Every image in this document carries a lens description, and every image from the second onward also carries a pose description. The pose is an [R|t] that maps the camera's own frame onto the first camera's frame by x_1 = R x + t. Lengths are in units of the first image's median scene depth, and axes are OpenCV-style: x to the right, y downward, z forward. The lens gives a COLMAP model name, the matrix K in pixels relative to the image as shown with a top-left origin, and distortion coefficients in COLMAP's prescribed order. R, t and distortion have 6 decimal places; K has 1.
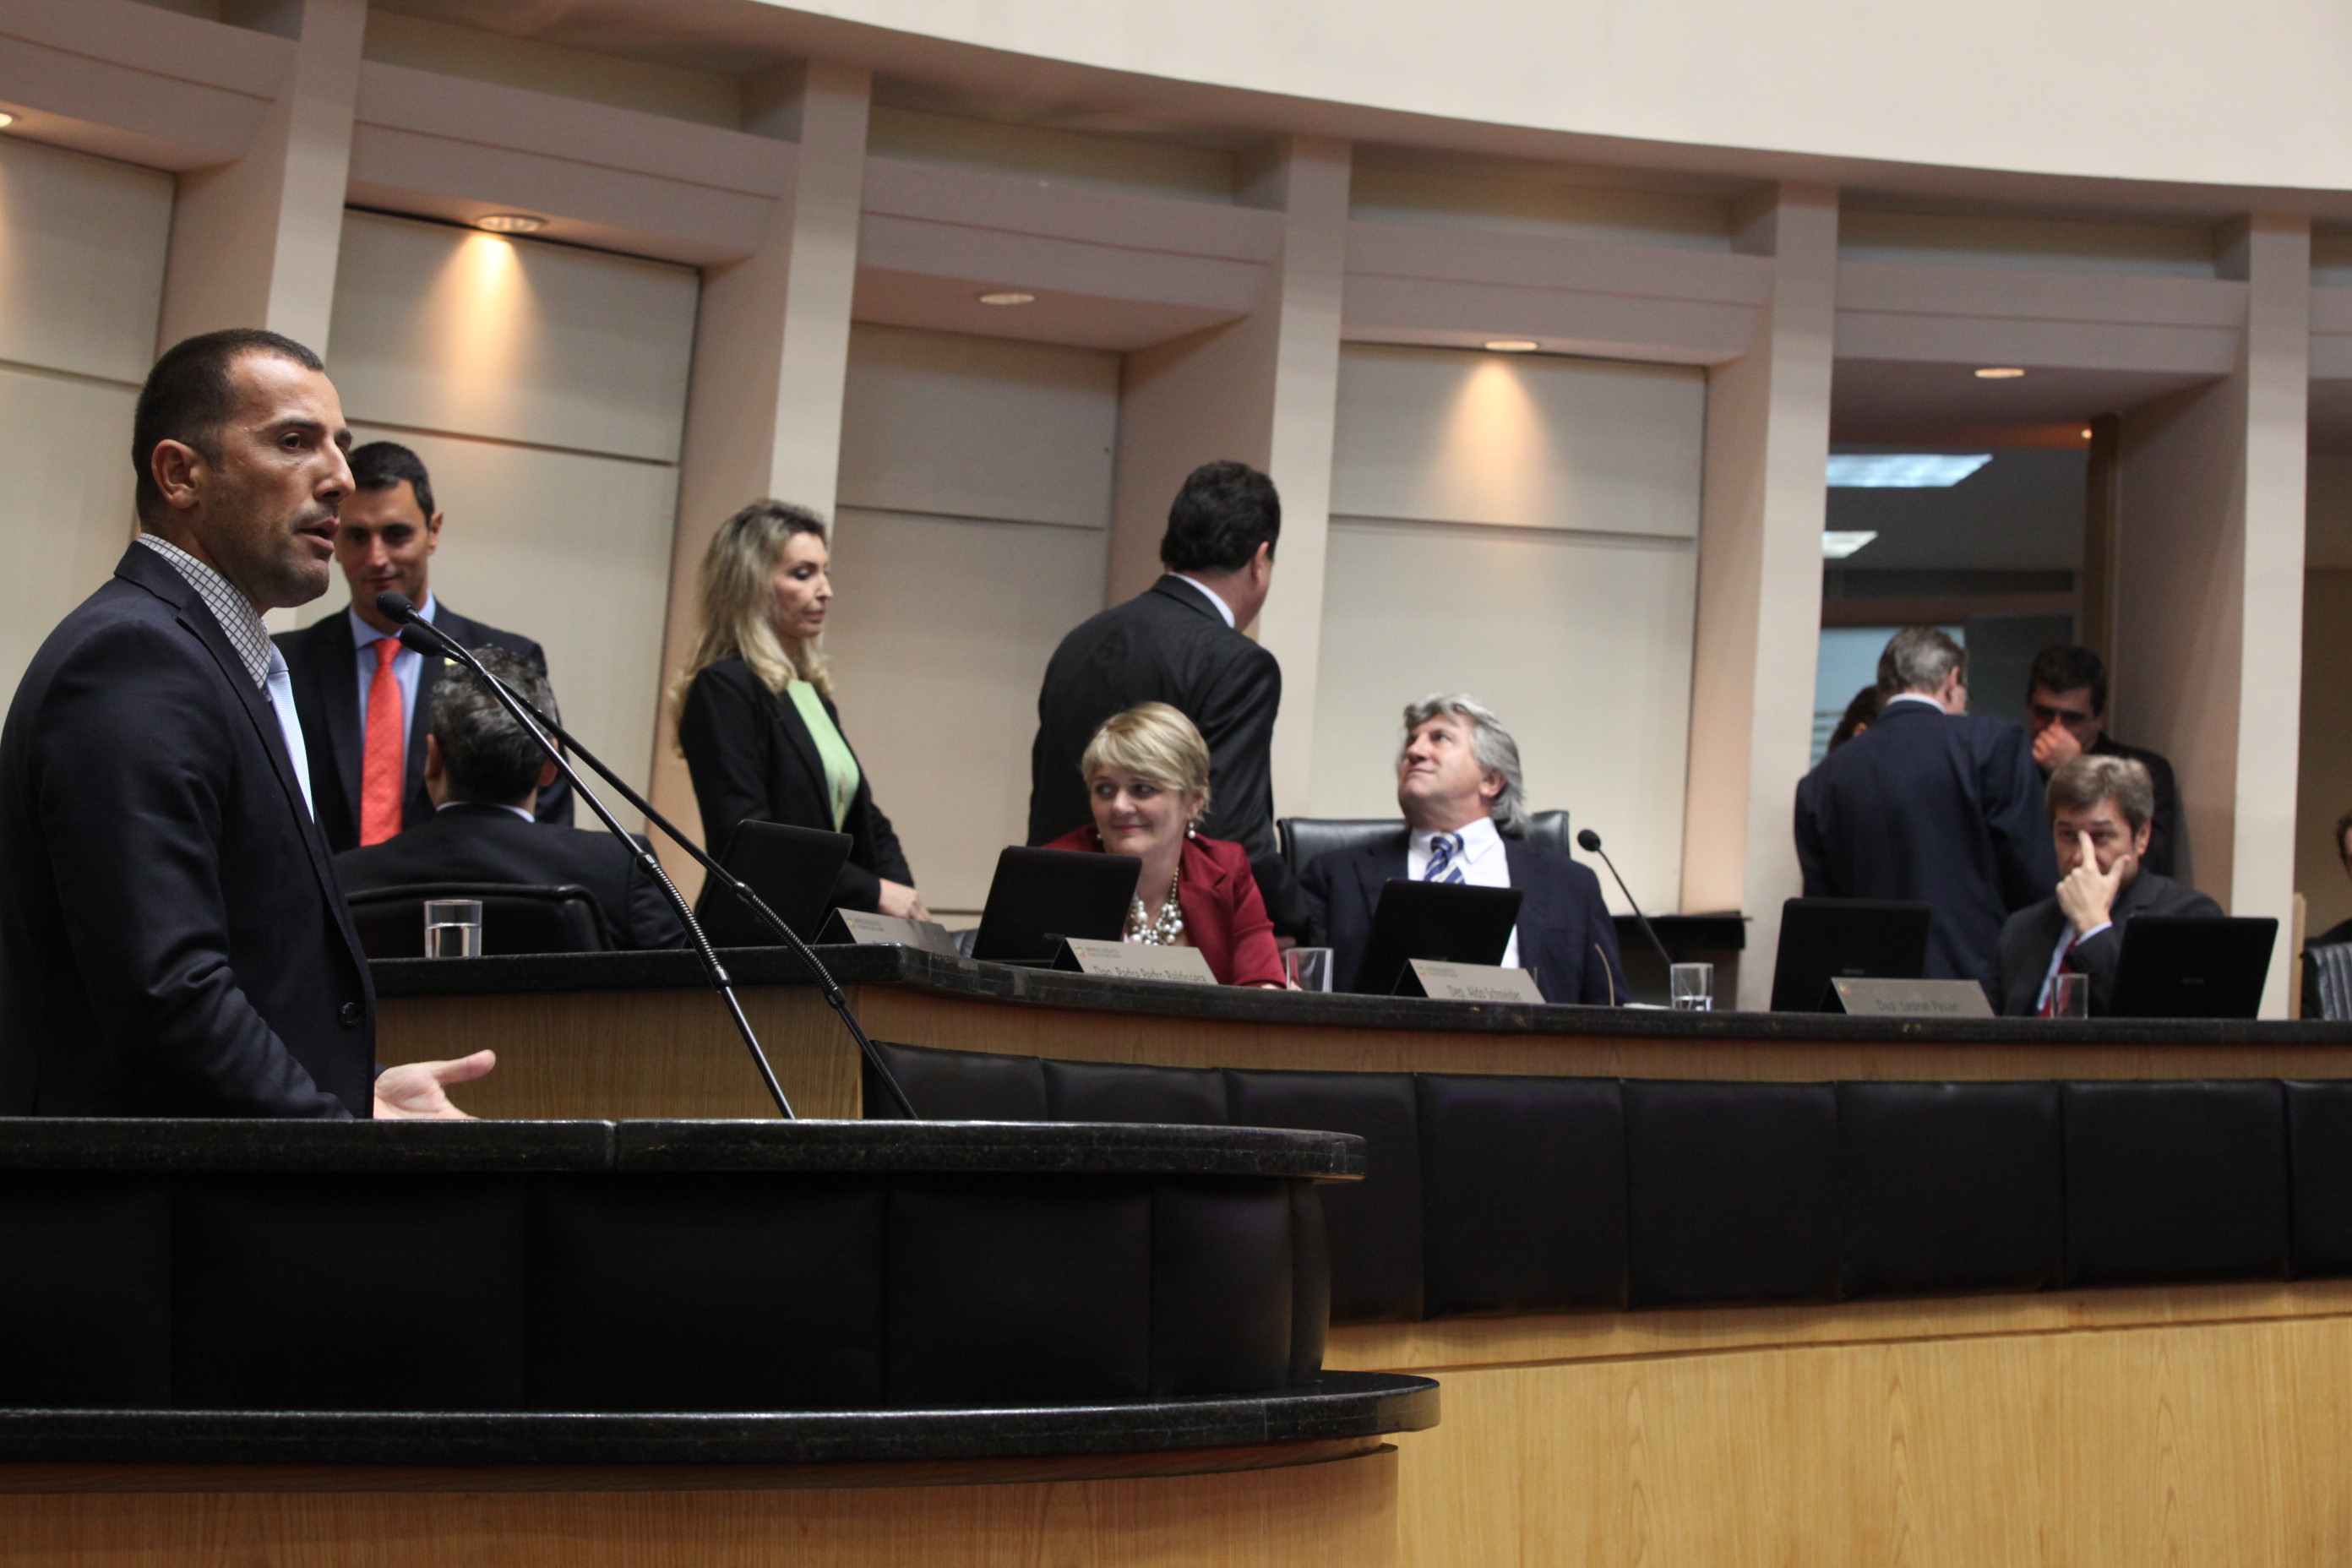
lens RADIAL K [[4915.1, 0, 1185.0], [0, 4915.1, 780.0], [0, 0, 1]] dist [-0.207040, 0.000000]
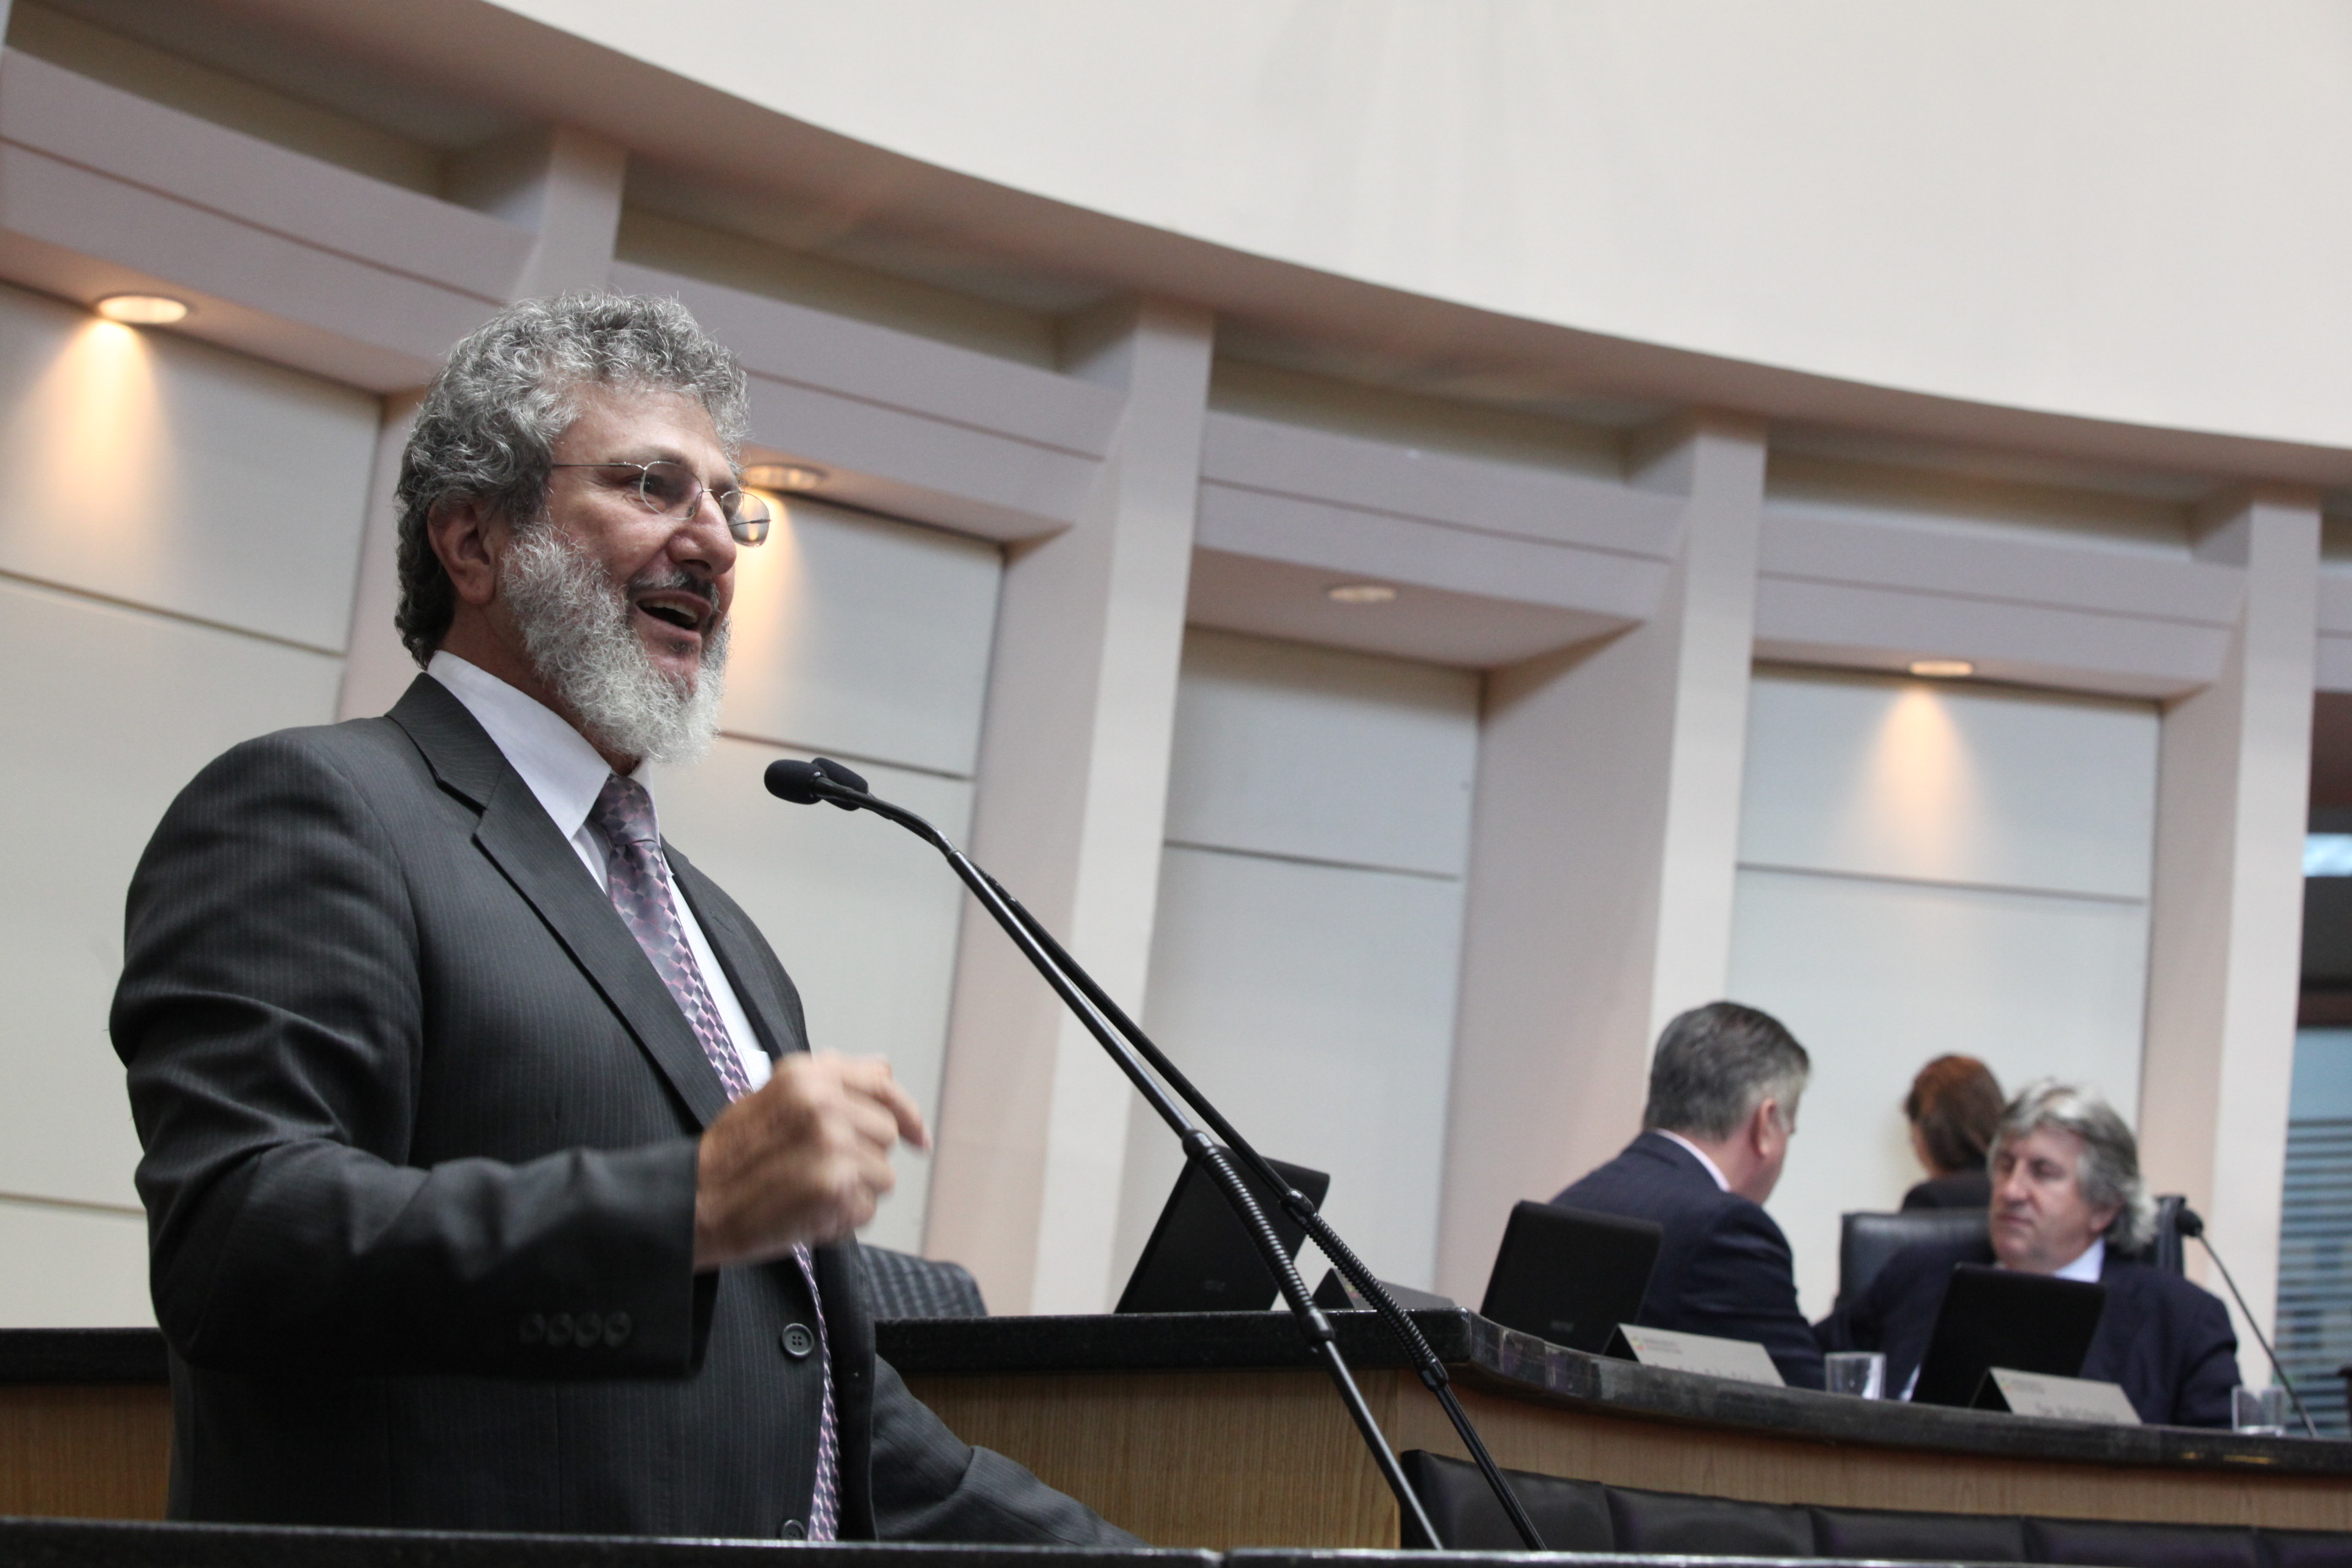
lens RADIAL K [[4915.1, 0, 1184.1], [0, 4915.1, 794.6], [0, 0, 1]] dist [-0.207040, 0.000000]
pose [[0.999453, 0.012891, -0.030471, -0.042985], [-0.015623, 0.995709, -0.091207, 0.013907], [0.029164, 0.091633, 0.995366, 0.174156]]
